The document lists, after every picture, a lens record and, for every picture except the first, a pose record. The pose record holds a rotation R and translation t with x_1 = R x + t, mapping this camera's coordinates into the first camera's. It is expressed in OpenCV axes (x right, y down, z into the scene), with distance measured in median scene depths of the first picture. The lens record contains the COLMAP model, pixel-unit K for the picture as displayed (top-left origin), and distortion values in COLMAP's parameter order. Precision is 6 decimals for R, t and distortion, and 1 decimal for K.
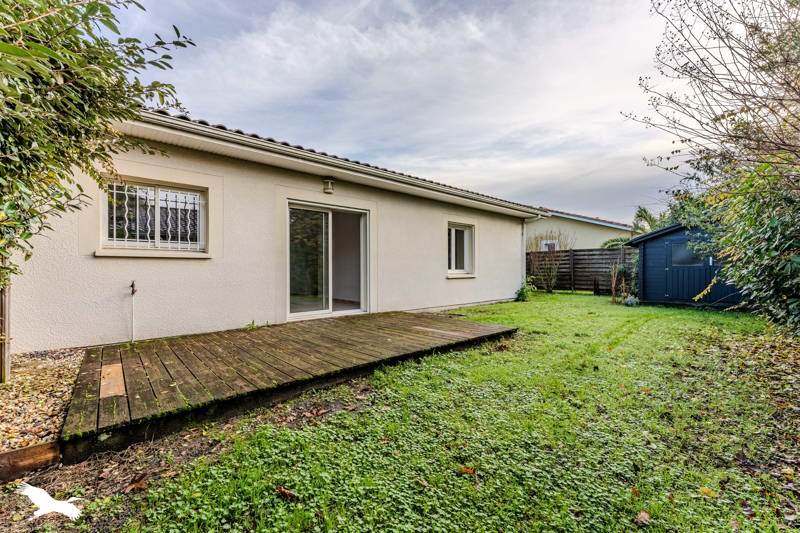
lens RADIAL K [[319.8, 0, 400.0], [0, 319.8, 266.5], [0, 0, 1]] dist [0.000699, 0.000077]
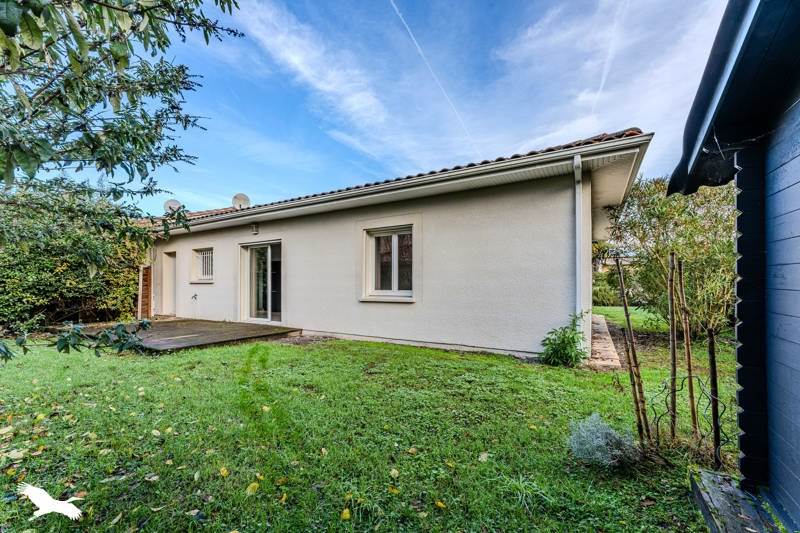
lens RADIAL K [[319.8, 0, 400.0], [0, 319.8, 266.5], [0, 0, 1]] dist [0.000699, 0.000077]
pose [[0.313761, -0.059564, -0.947632, 0.880726], [0.006479, 0.998141, -0.060594, -0.000207], [0.949480, 0.012872, 0.313564, 0.796133]]
